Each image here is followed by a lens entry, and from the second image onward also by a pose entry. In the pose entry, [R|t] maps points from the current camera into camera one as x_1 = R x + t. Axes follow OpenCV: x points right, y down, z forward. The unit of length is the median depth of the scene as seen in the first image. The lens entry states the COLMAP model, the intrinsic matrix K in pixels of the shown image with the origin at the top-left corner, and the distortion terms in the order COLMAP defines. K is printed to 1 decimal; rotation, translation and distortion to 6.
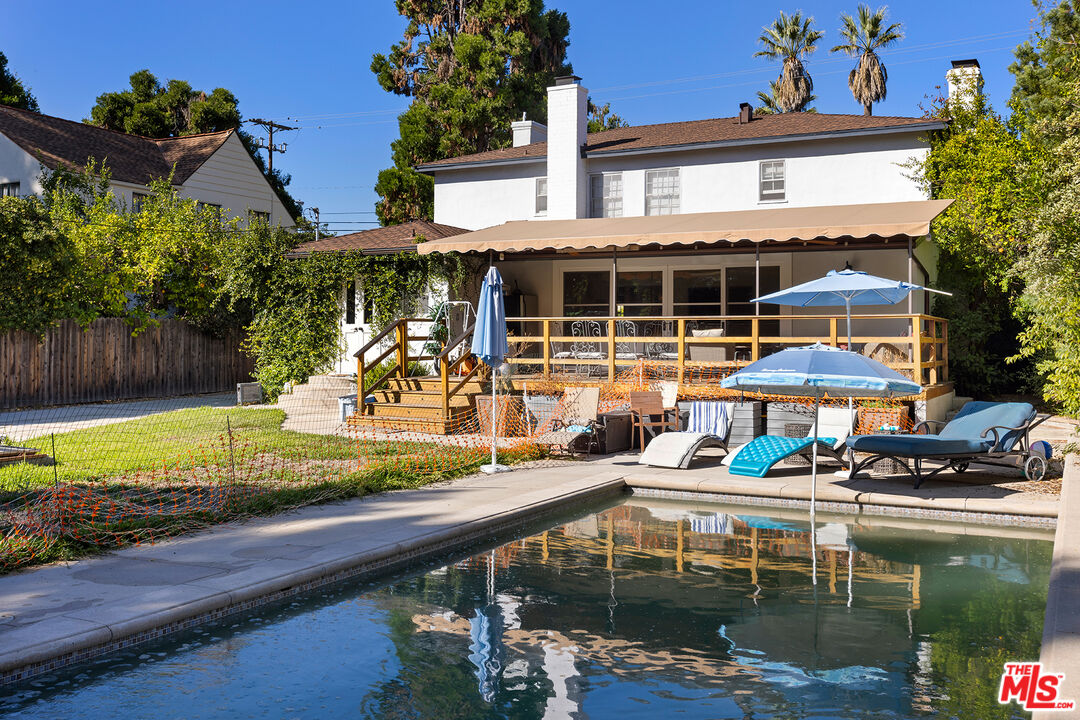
lens RADIAL K [[1047.4, 0, 540.6], [0, 1047.4, 353.4], [0, 0, 1]] dist [-0.005786, 0.000000]
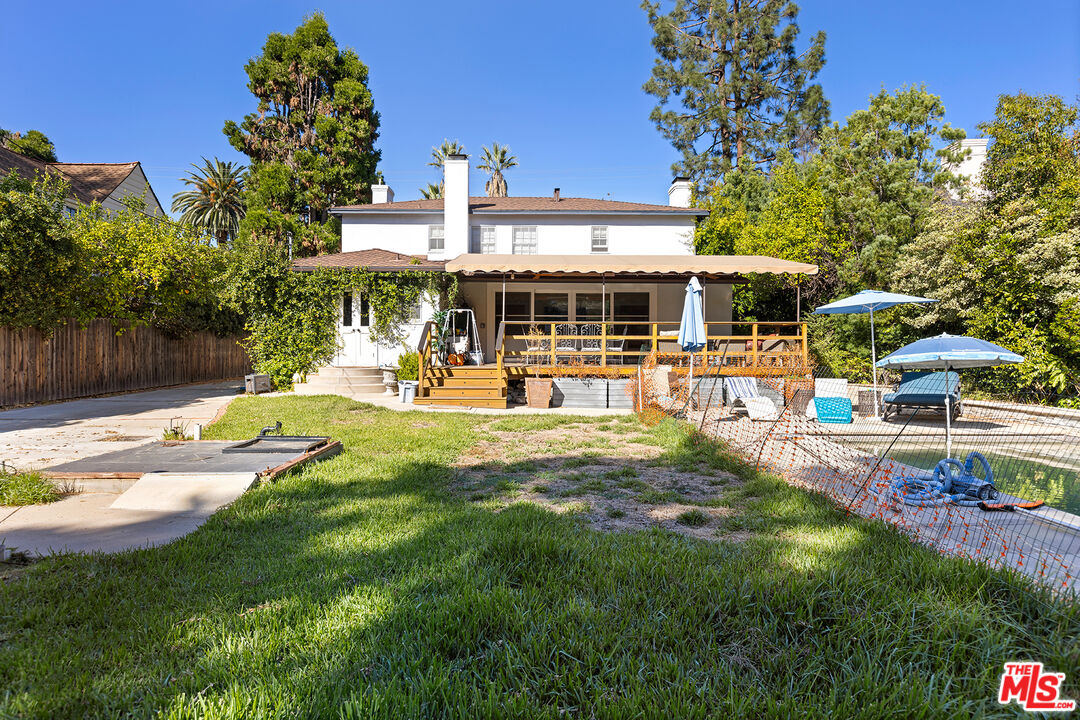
lens RADIAL K [[641.8, 0, 540.2], [0, 641.8, 370.2], [0, 0, 1]] dist [0.003896, -0.000894]
pose [[0.885066, -0.017361, 0.465142, -0.306757], [0.007337, 0.999700, 0.023351, 0.007682], [-0.465408, -0.017255, 0.884928, 0.190553]]
